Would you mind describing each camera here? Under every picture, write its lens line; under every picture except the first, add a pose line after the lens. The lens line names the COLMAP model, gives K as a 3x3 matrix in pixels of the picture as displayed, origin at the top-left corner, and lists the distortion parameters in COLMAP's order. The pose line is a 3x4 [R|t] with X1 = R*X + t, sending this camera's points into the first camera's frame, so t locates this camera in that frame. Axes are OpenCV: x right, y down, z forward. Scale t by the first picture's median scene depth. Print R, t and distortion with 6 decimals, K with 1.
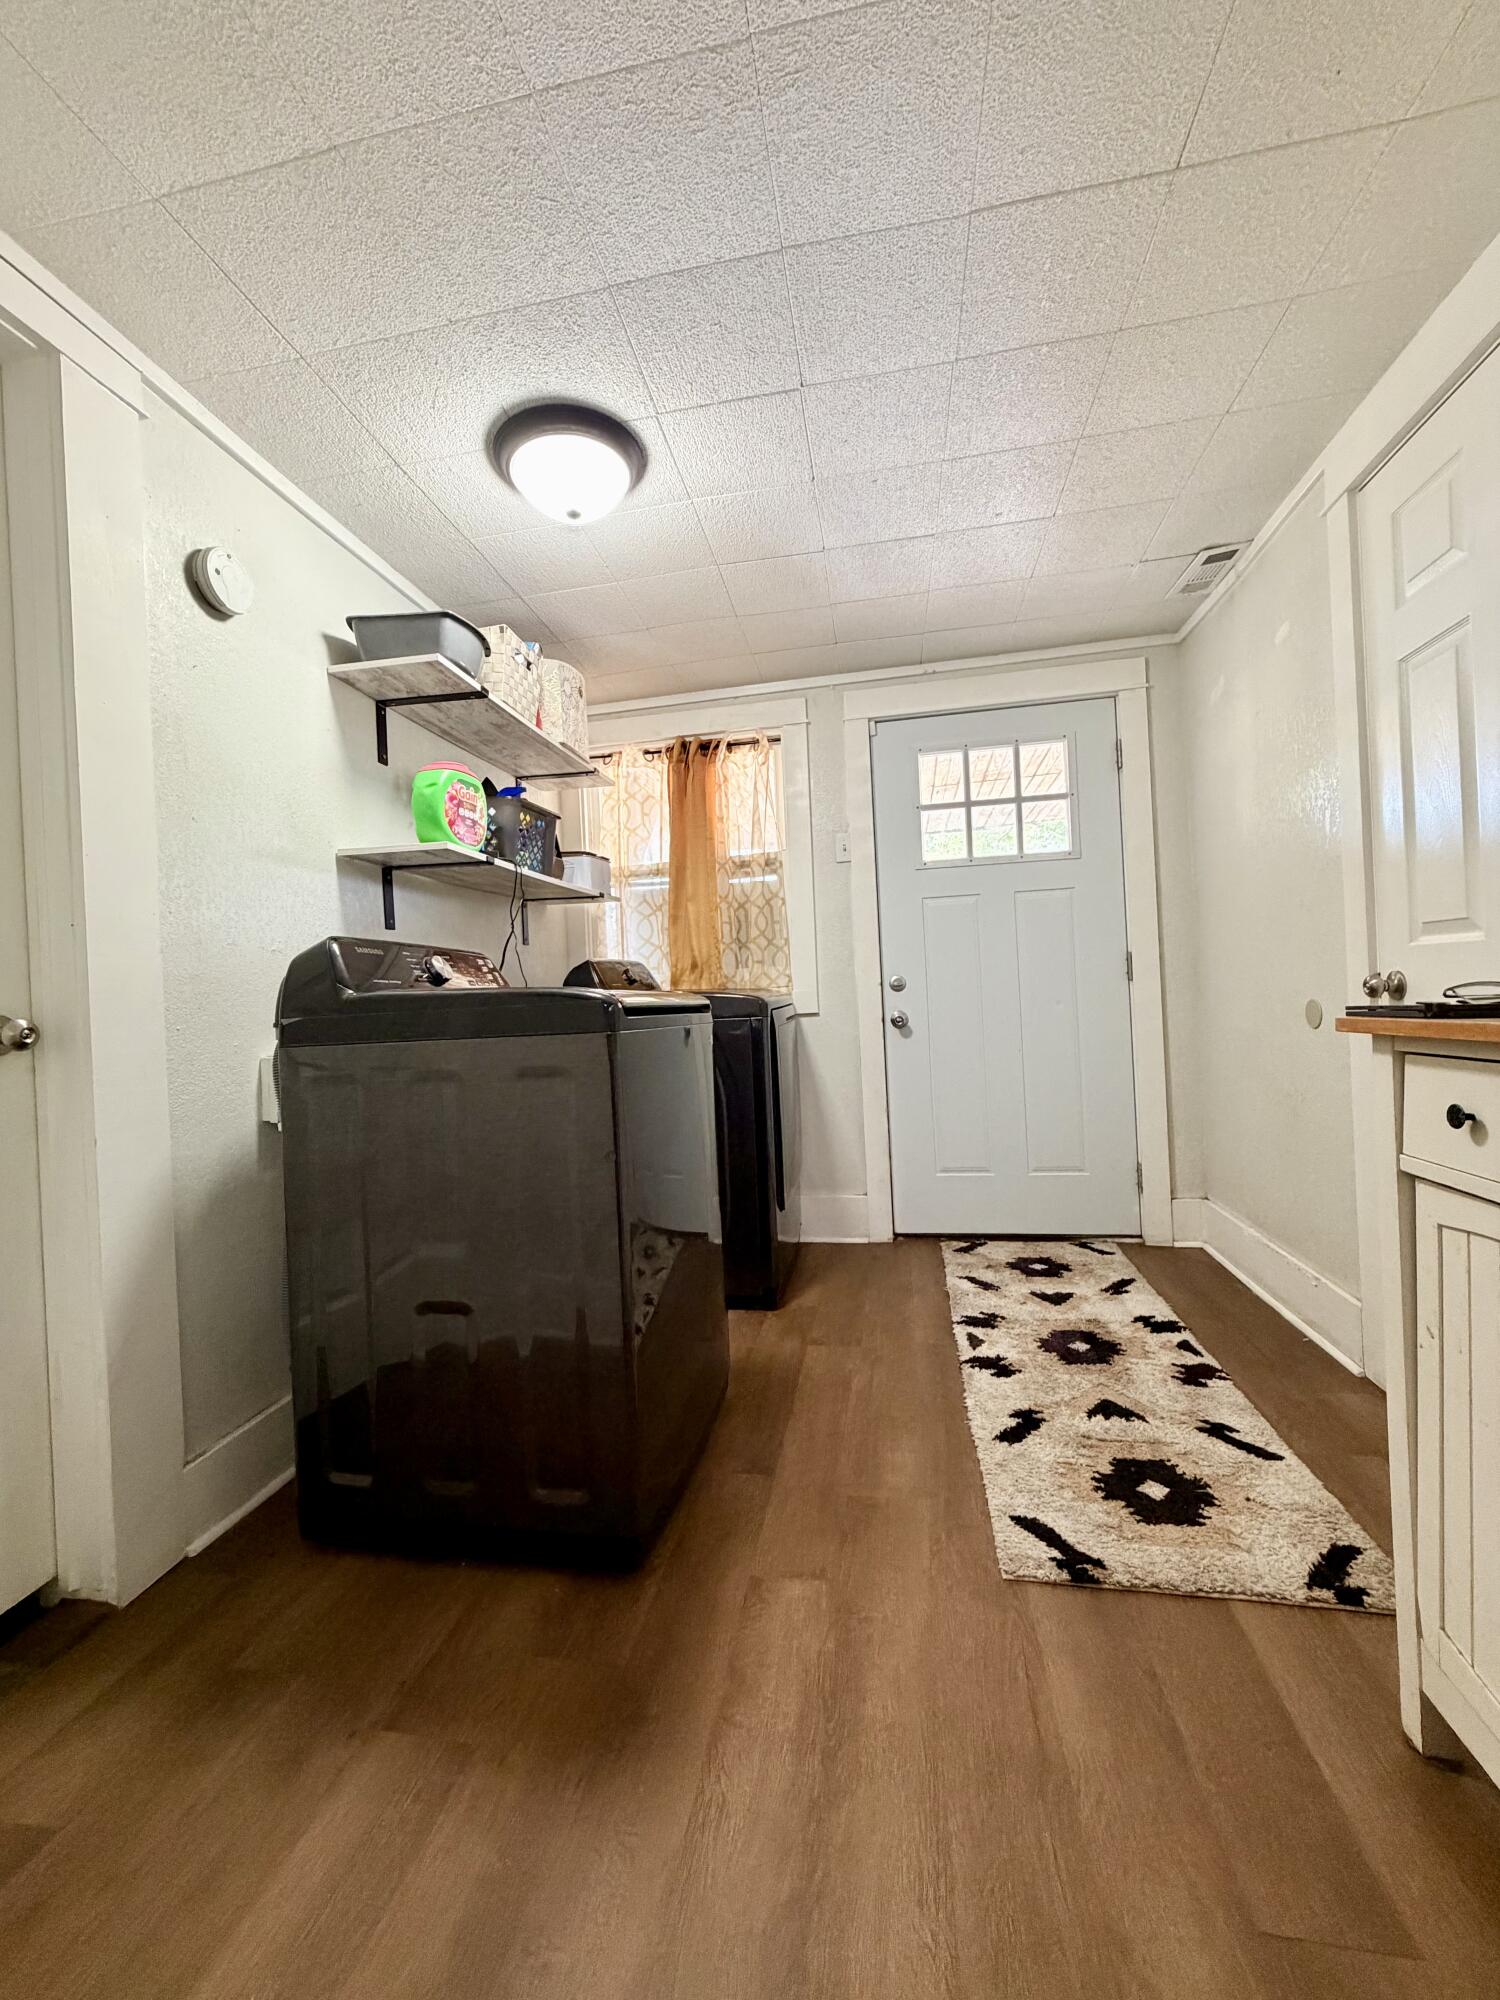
lens RADIAL K [[792.7, 0, 756.1], [0, 792.7, 994.2], [0, 0, 1]] dist [0.000327, 0.000131]
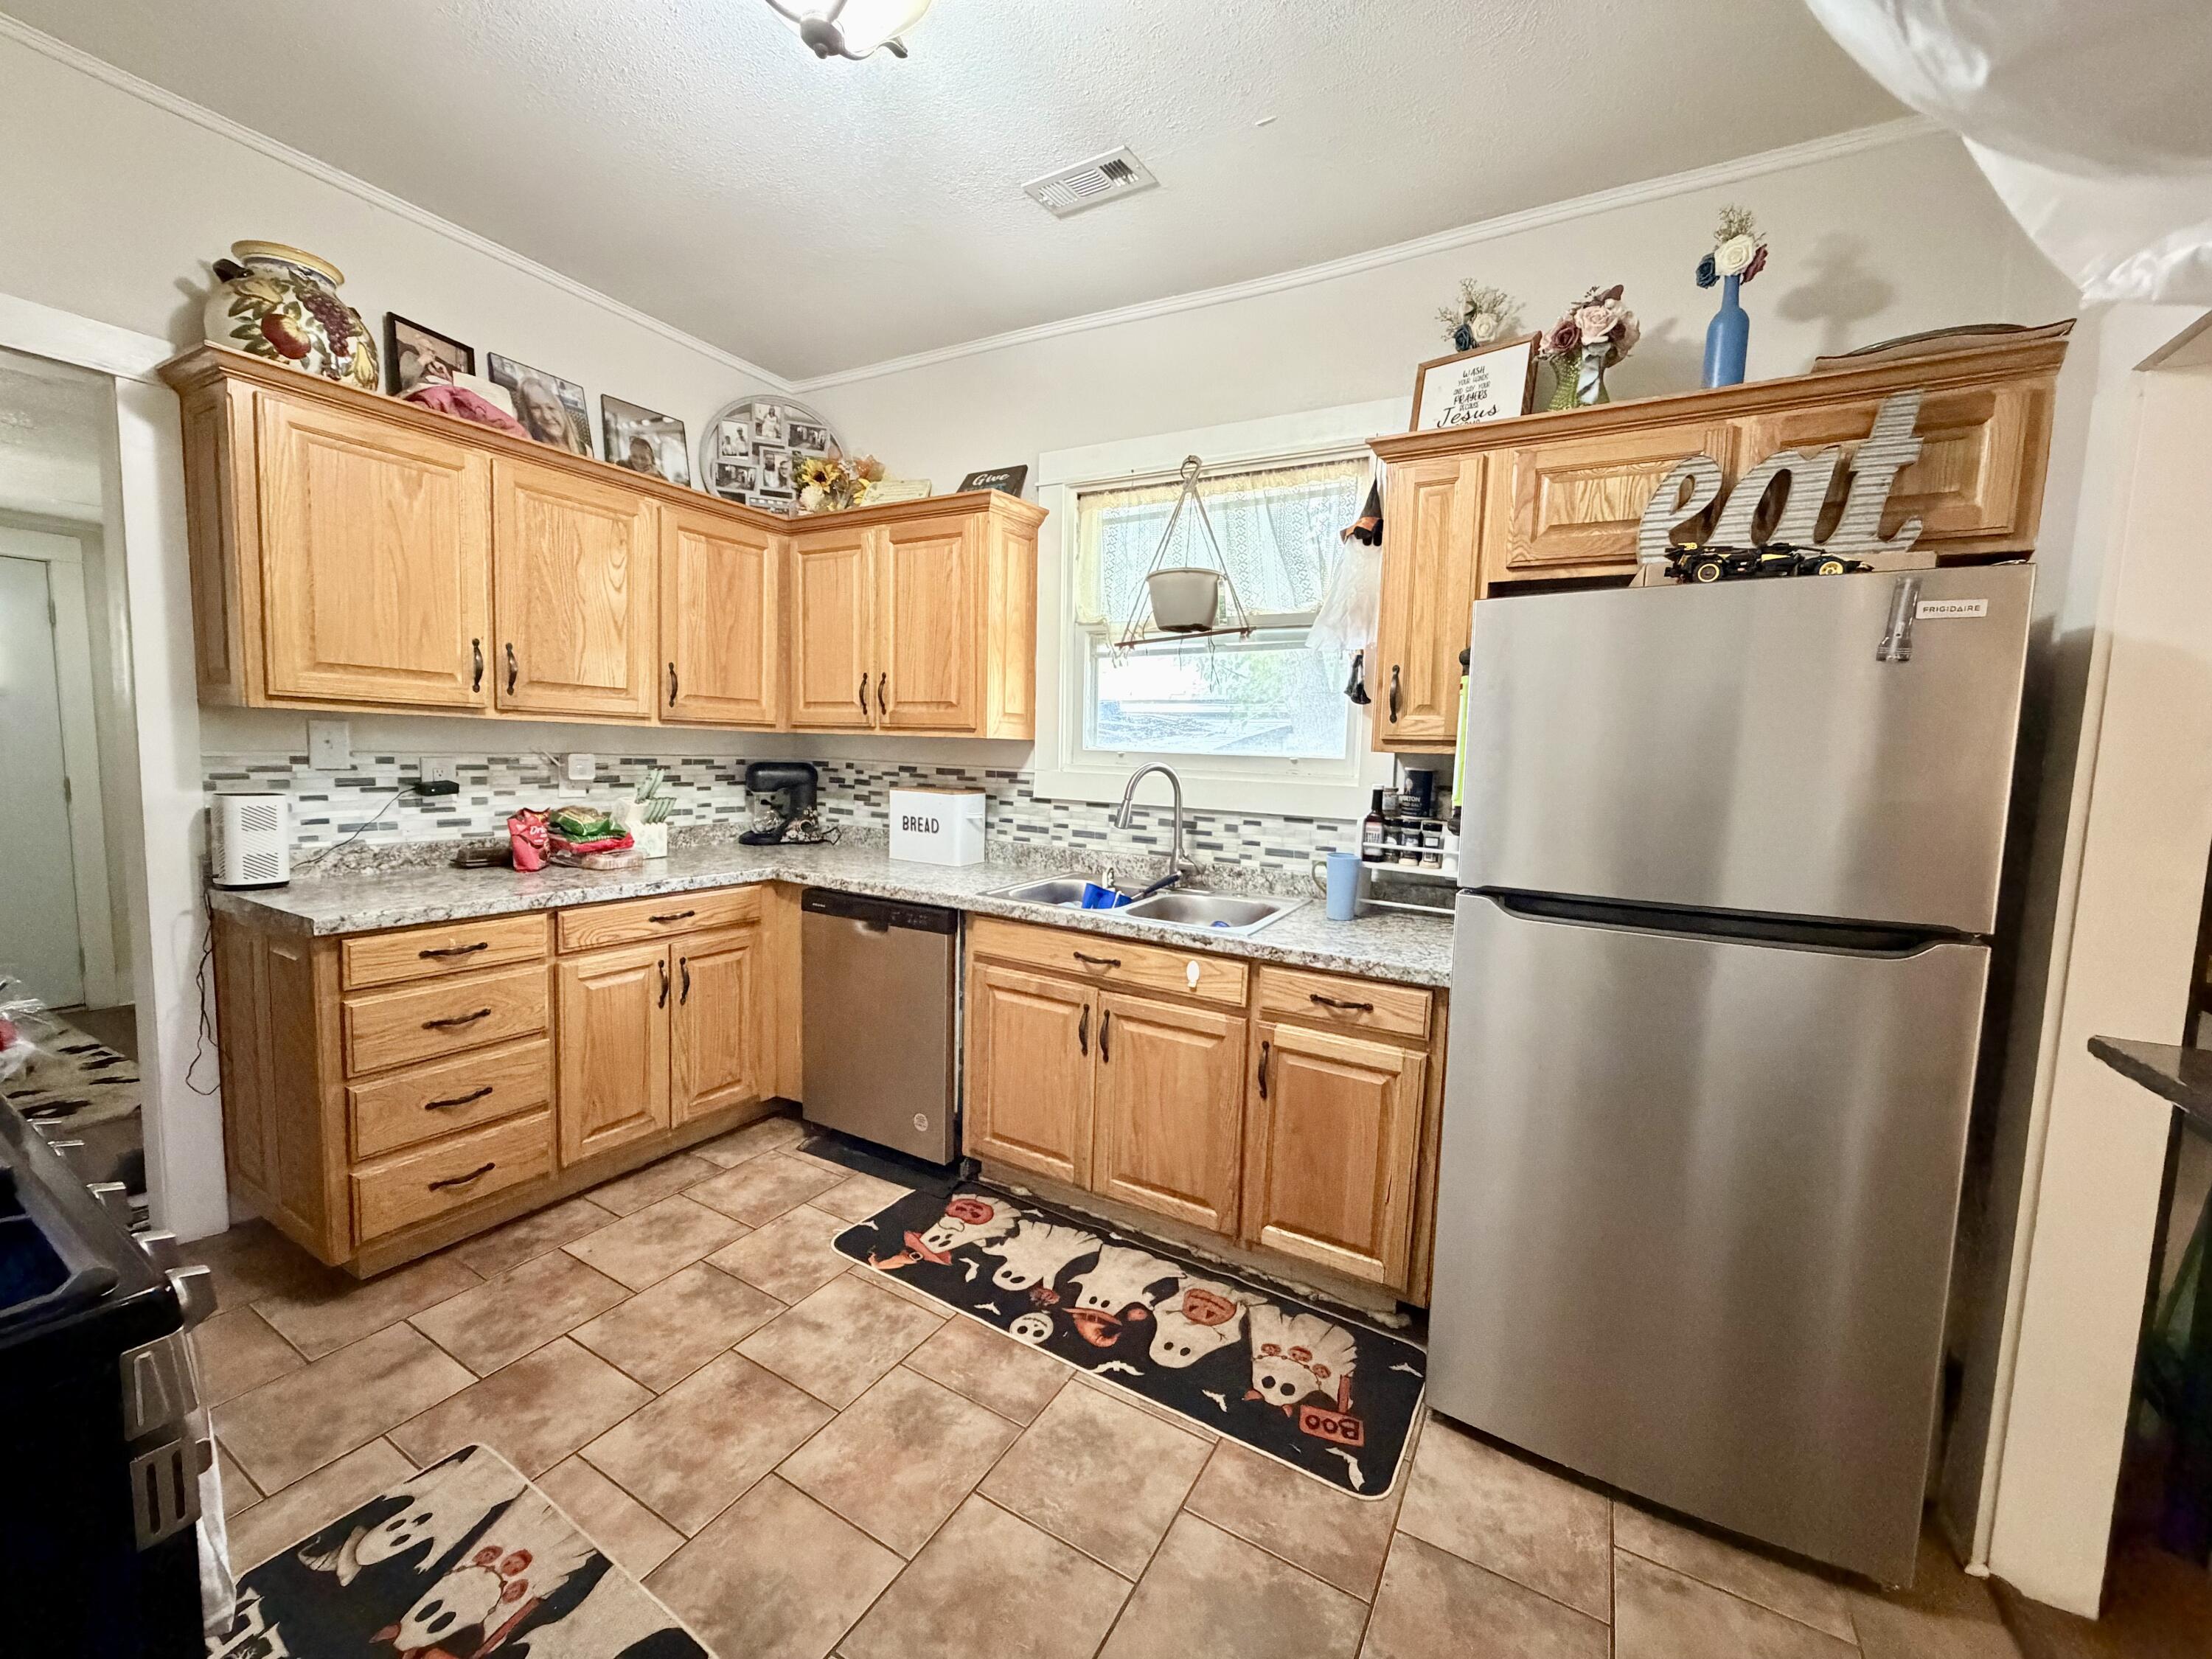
lens RADIAL K [[876.8, 0, 1109.4], [0, 876.8, 831.8], [0, 0, 1]] dist [0.000327, 0.000131]
pose [[0.325786, -0.029034, 0.944998, -0.396067], [-0.040056, 0.998207, 0.044478, -0.128158], [-0.944595, -0.052343, 0.324038, -1.324827]]
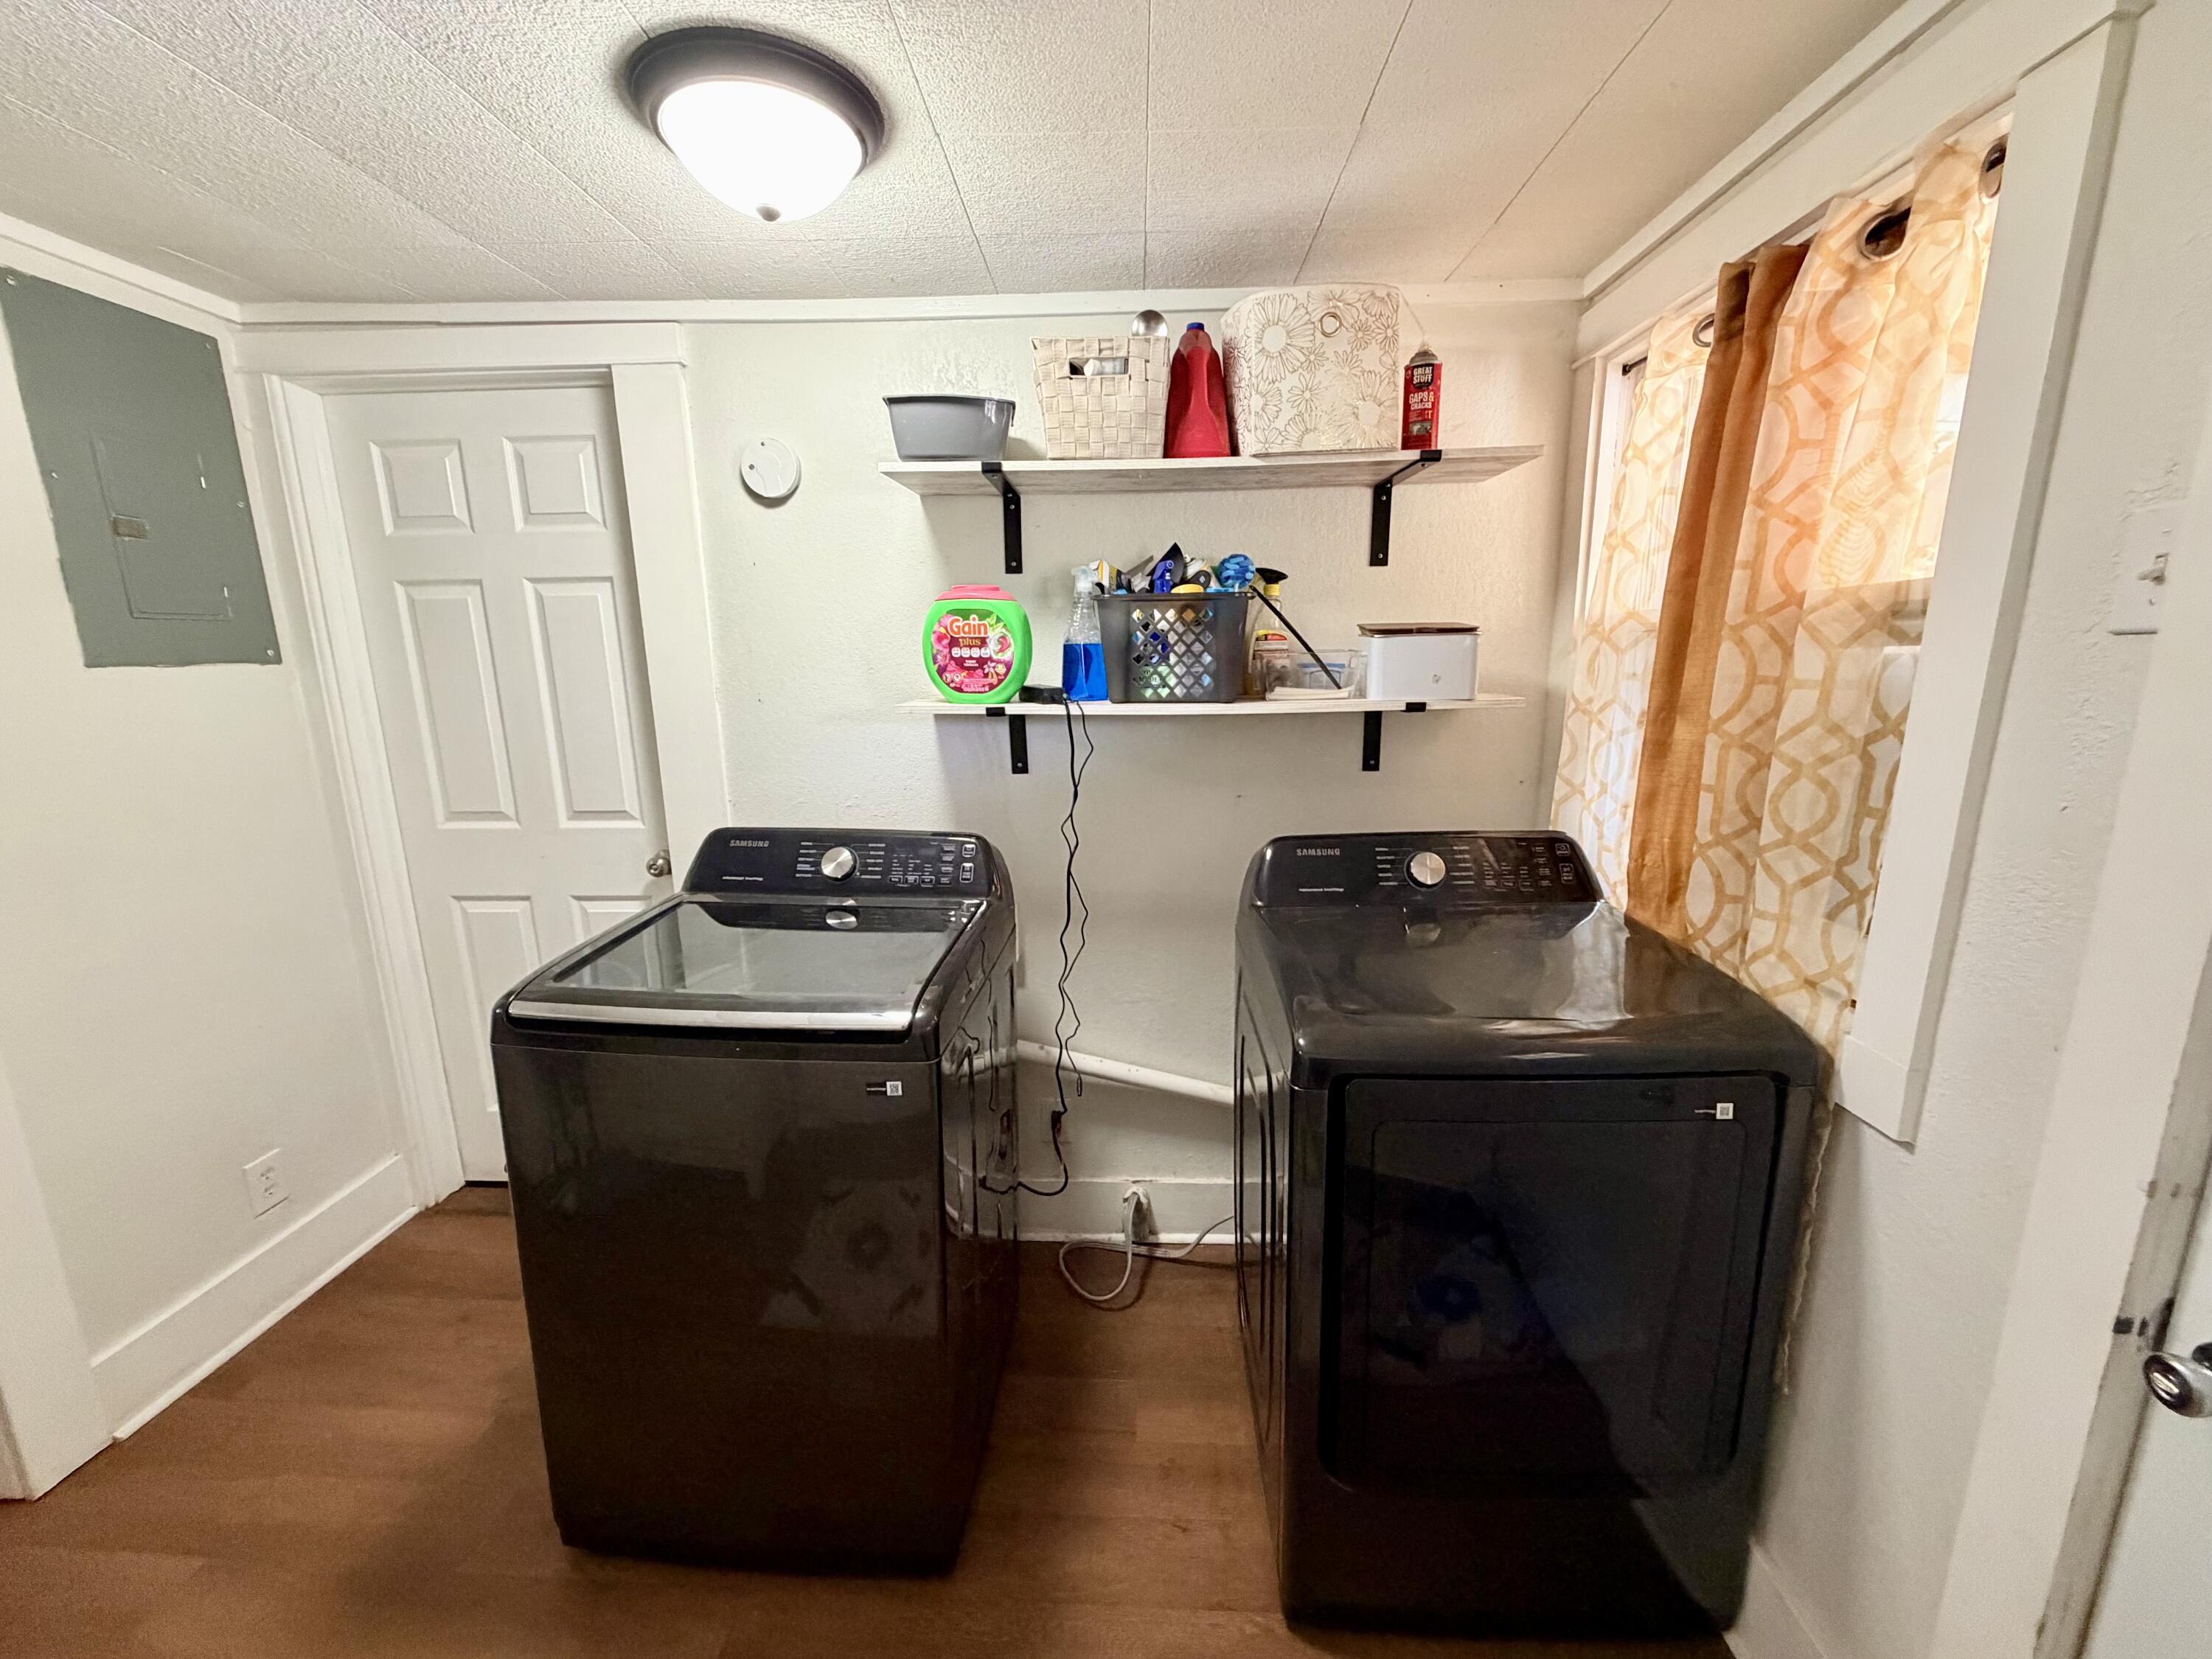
lens RADIAL K [[876.8, 0, 1100.1], [0, 876.8, 827.4], [0, 0, 1]] dist [0.000327, 0.000131]
pose [[0.129803, 0.243102, -0.961276, 0.499401], [0.008202, 0.969182, 0.246209, -0.267533], [0.991506, -0.039844, 0.123809, 1.000984]]
